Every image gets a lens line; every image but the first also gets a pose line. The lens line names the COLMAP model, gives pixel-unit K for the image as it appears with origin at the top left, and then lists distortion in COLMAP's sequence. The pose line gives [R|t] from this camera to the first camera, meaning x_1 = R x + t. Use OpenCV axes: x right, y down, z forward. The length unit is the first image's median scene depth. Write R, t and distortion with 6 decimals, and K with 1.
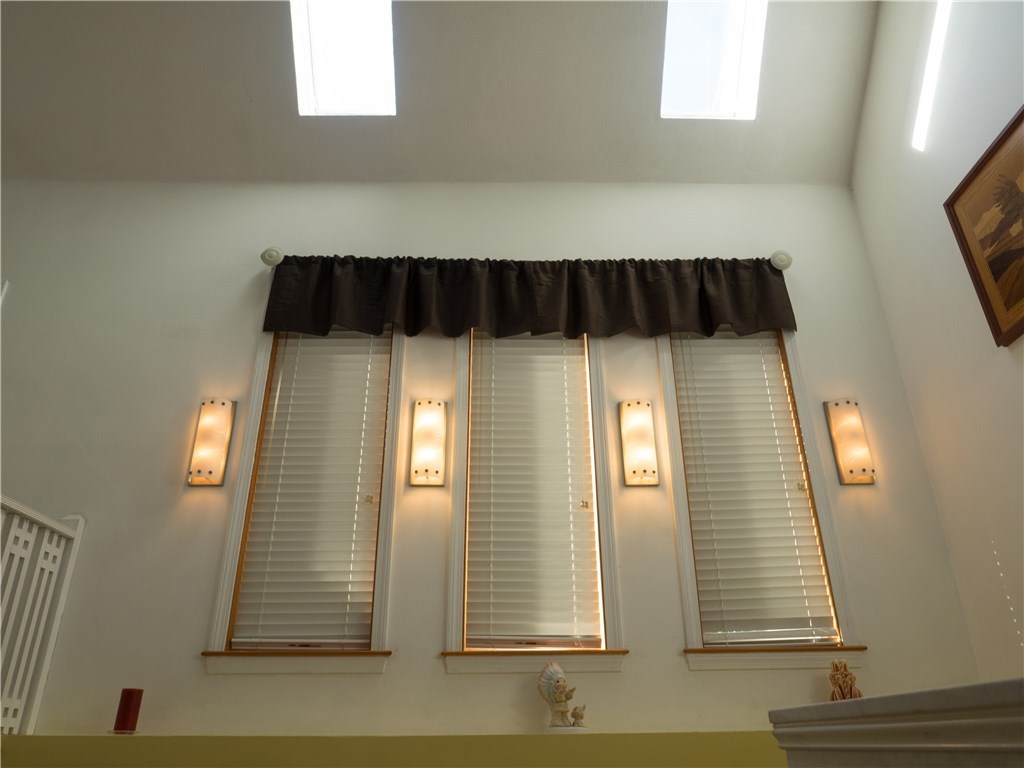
lens RADIAL K [[705.3, 0, 518.4], [0, 705.3, 388.3], [0, 0, 1]] dist [-0.027752, 0.007215]
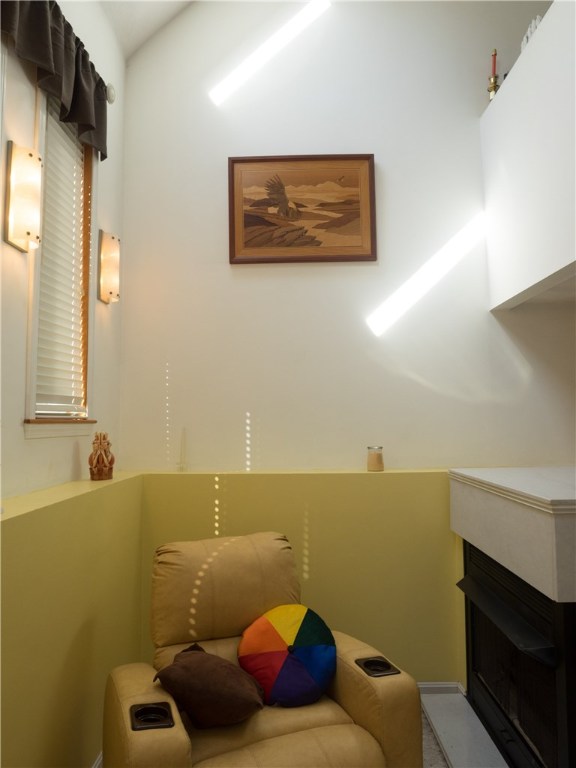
lens RADIAL K [[529.0, 0, 286.5], [0, 529.0, 380.7], [0, 0, 1]] dist [-0.027752, 0.007215]
pose [[0.017177, 0.091114, 0.995692, -0.487516], [-0.418540, 0.905047, -0.075599, 0.210117], [-0.908036, -0.415438, 0.053681, 0.608509]]
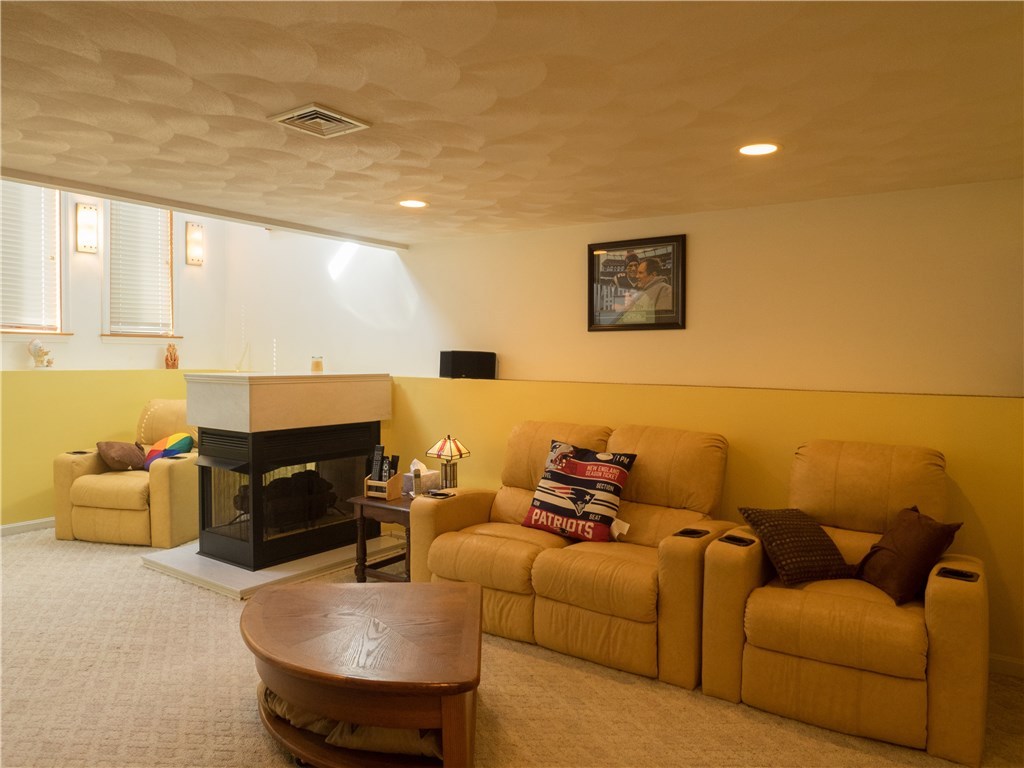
lens RADIAL K [[705.3, 0, 508.5], [0, 705.3, 384.5], [0, 0, 1]] dist [-0.027752, 0.007215]
pose [[0.584427, -0.015082, 0.811306, -0.724855], [-0.363356, 0.889121, 0.278273, -0.504293], [-0.725547, -0.457423, 0.514146, -1.002241]]
